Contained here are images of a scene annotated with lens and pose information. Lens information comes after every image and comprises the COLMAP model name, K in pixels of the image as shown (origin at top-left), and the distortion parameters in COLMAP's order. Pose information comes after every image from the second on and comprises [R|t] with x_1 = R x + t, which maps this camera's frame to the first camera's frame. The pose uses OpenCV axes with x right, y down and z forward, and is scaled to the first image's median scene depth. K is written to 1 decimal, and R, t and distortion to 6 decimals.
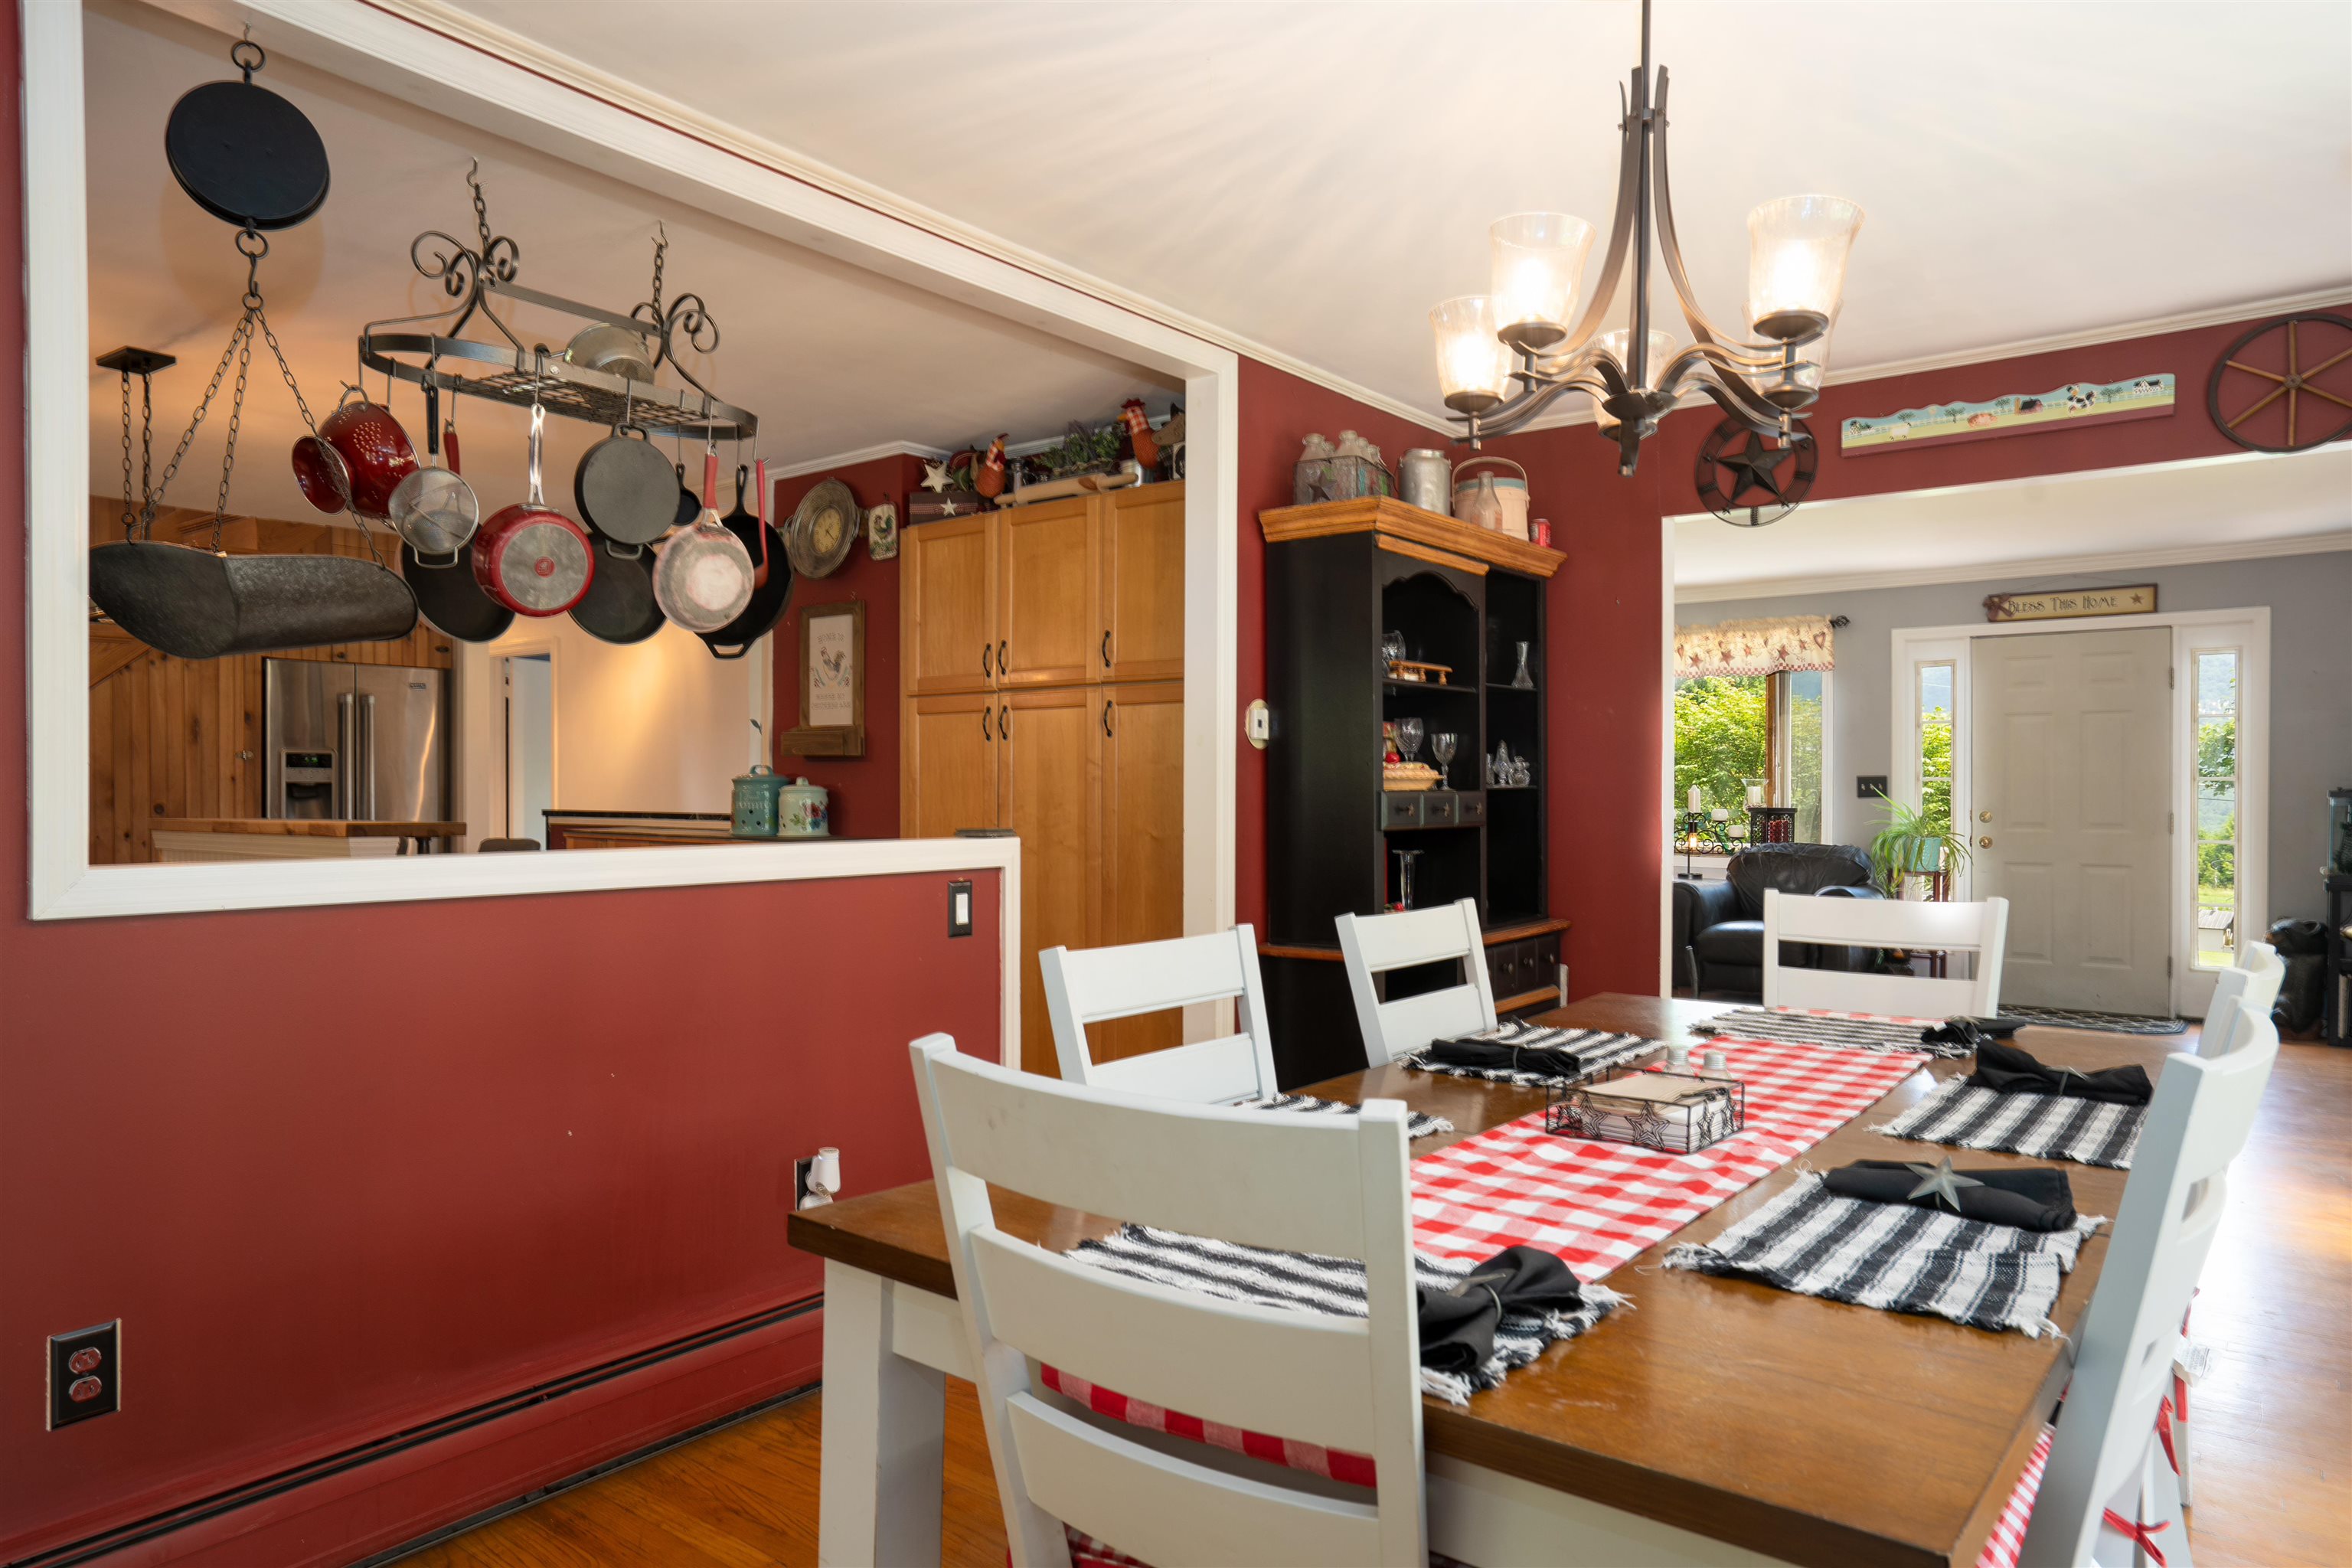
lens RADIAL K [[1478.1, 0, 1160.4], [0, 1478.1, 786.4], [0, 0, 1]] dist [-0.024966, 0.033276]
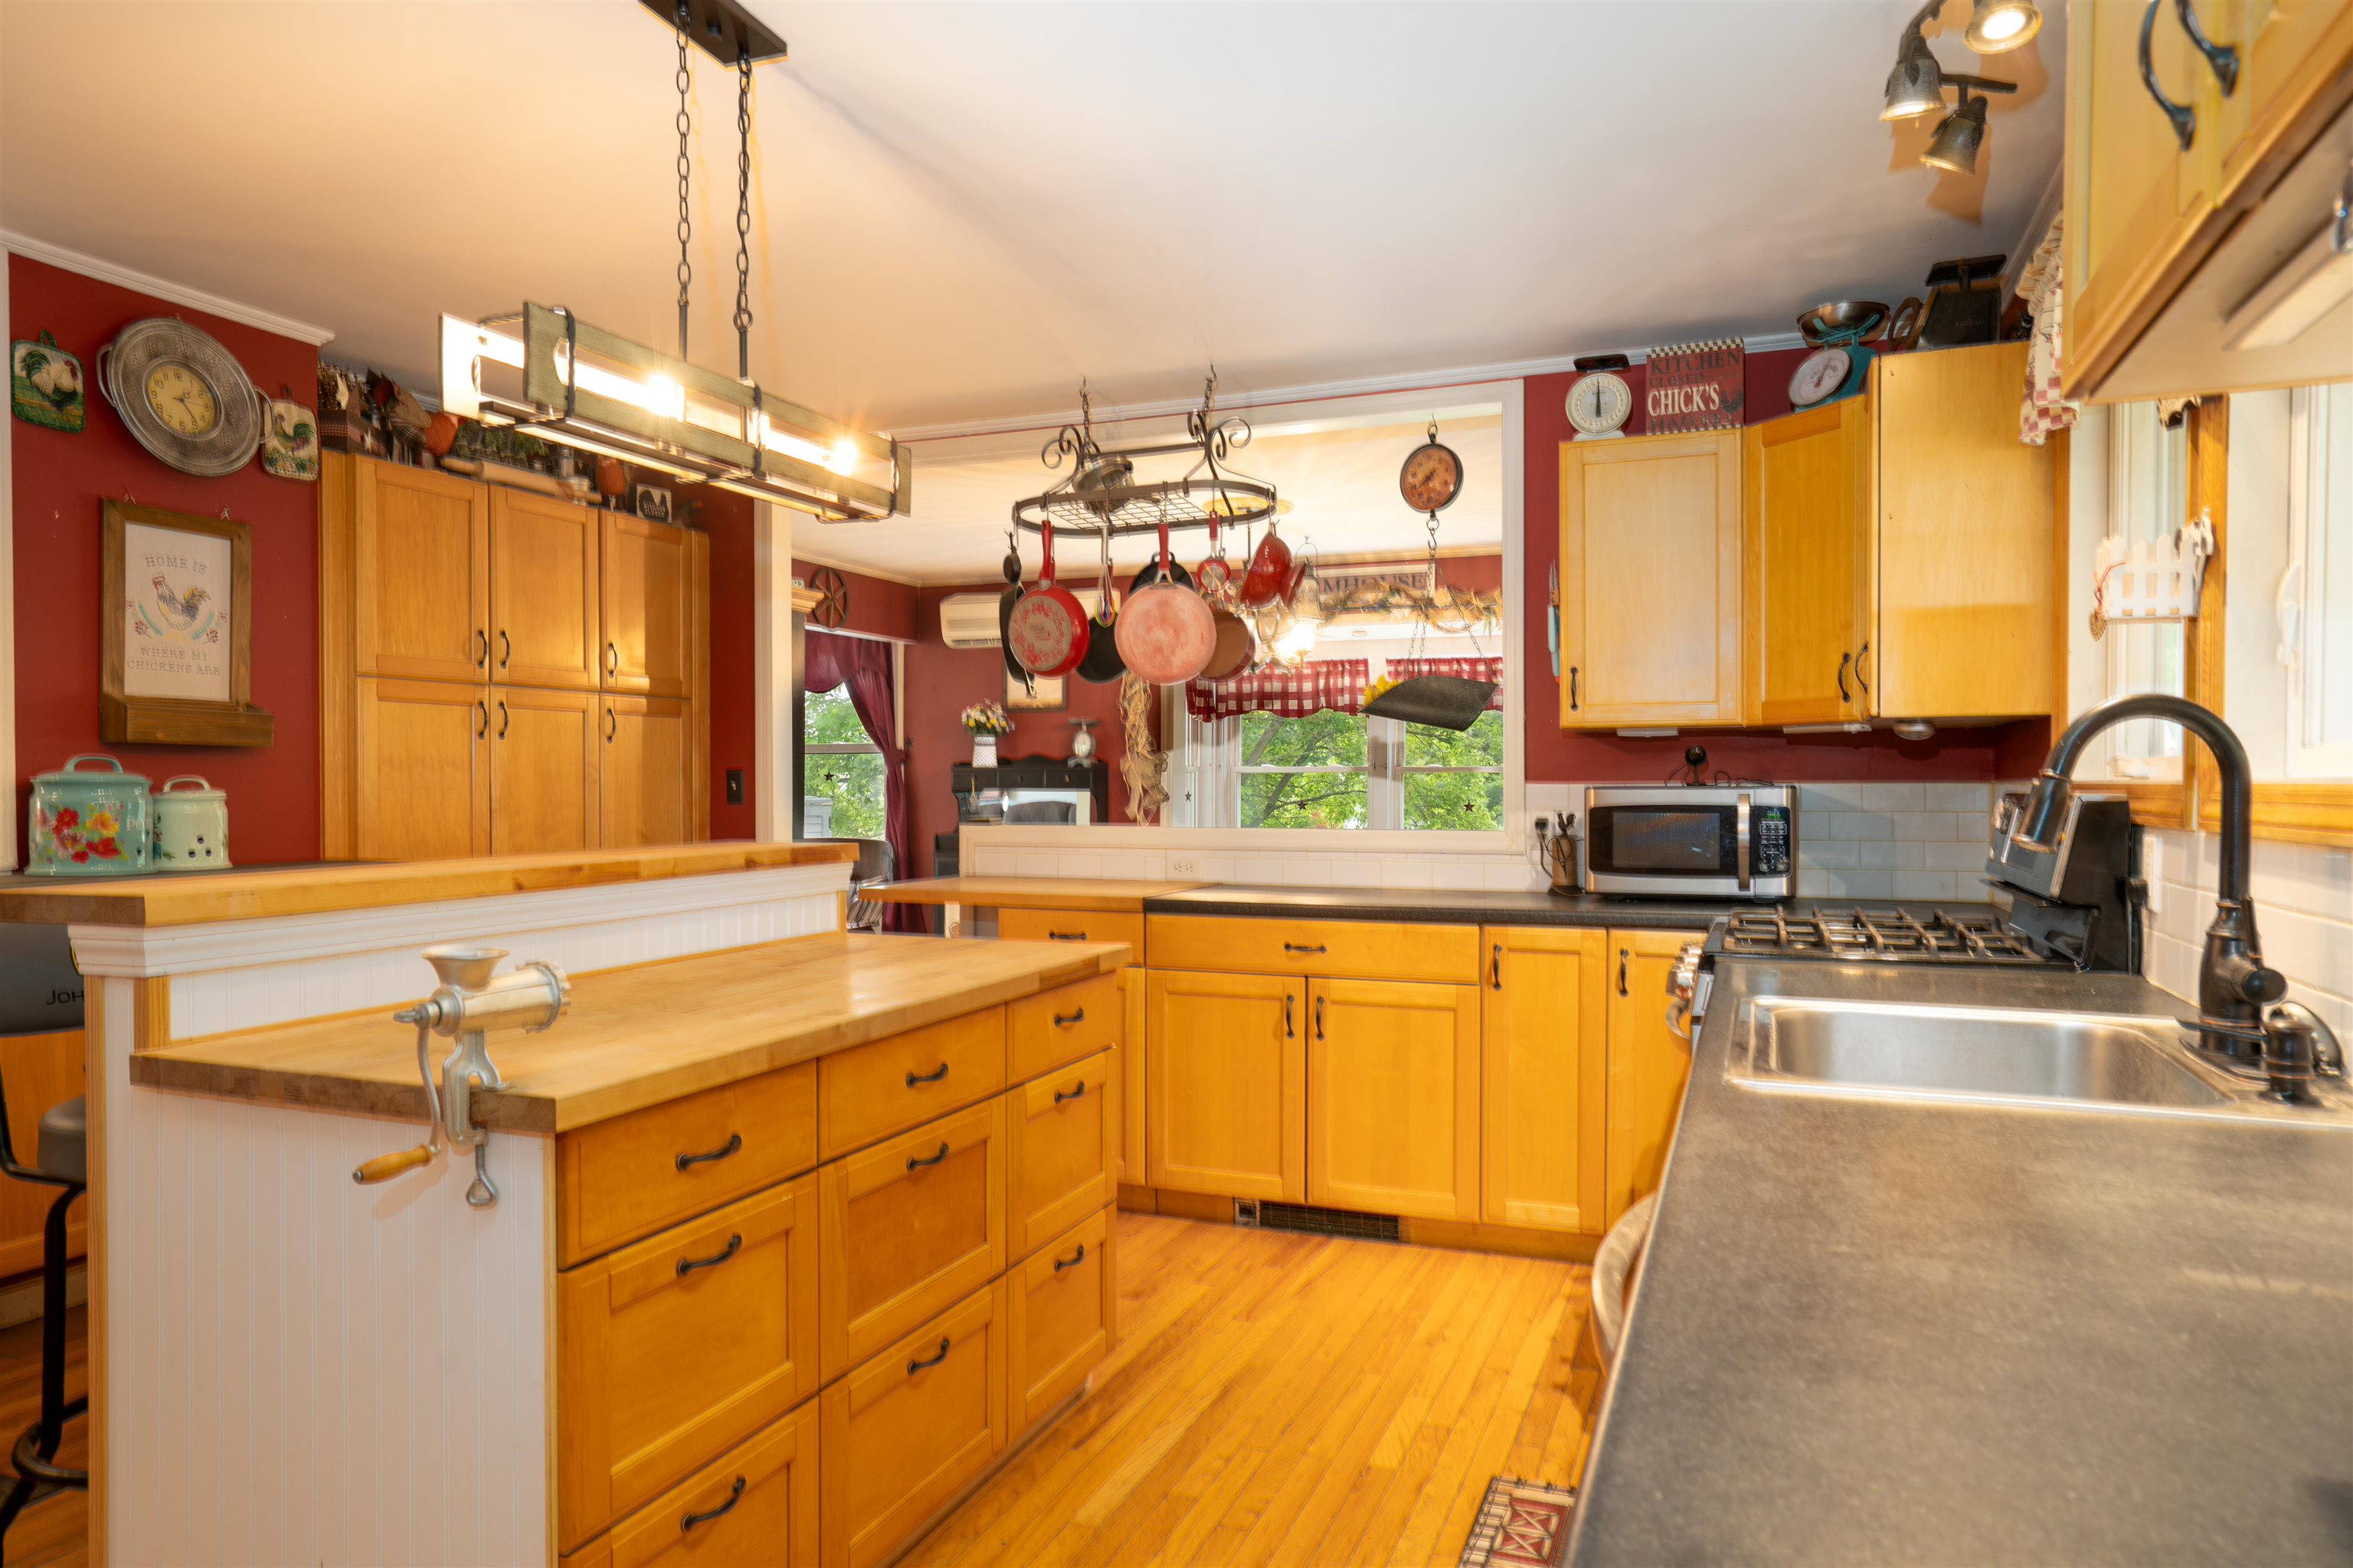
lens RADIAL K [[1478.8, 0, 1160.9], [0, 1478.8, 786.4], [0, 0, 1]] dist [-0.024966, 0.033276]
pose [[-0.279276, -0.003477, 0.960205, -0.972145], [-0.003126, 0.999991, 0.002711, -0.005284], [-0.960206, -0.002245, -0.279284, 0.767044]]
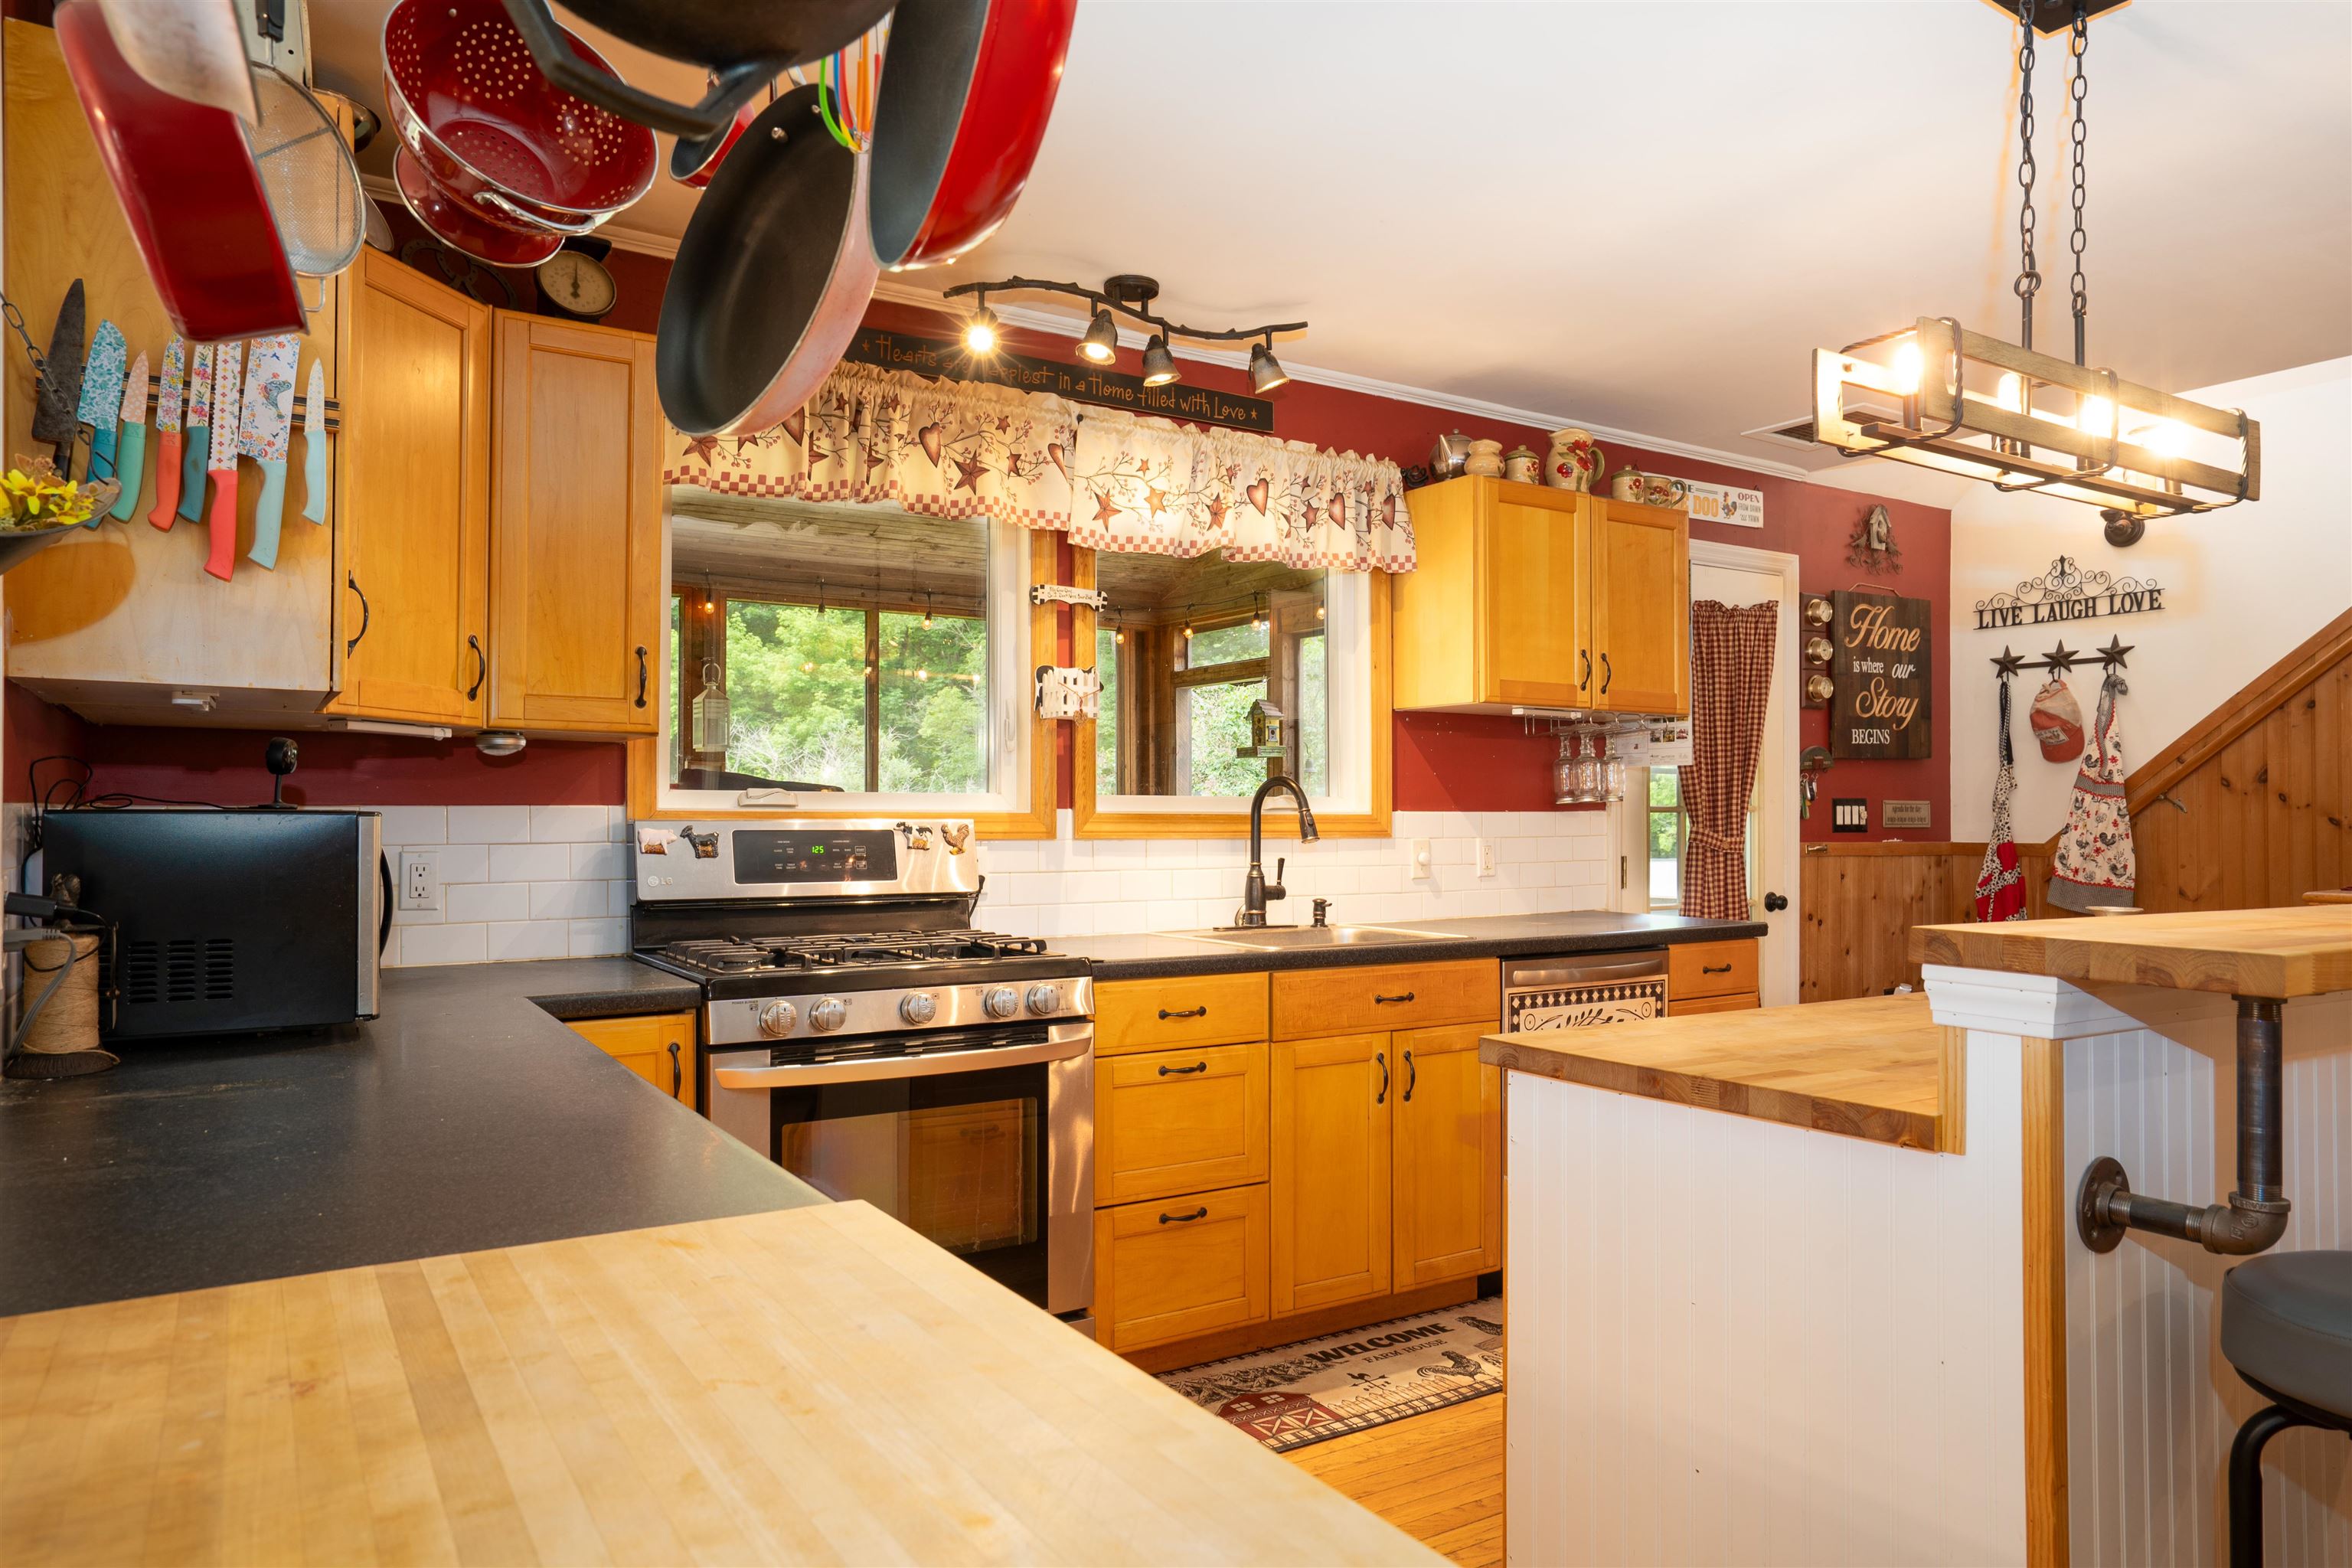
lens RADIAL K [[1478.1, 0, 1160.4], [0, 1478.1, 786.4], [0, 0, 1]] dist [-0.024966, 0.033276]
pose [[-0.341226, -0.024783, -0.939655, -0.090921], [-0.000769, 0.999659, -0.026087, -0.000895], [0.939981, -0.008178, -0.341129, 0.682978]]
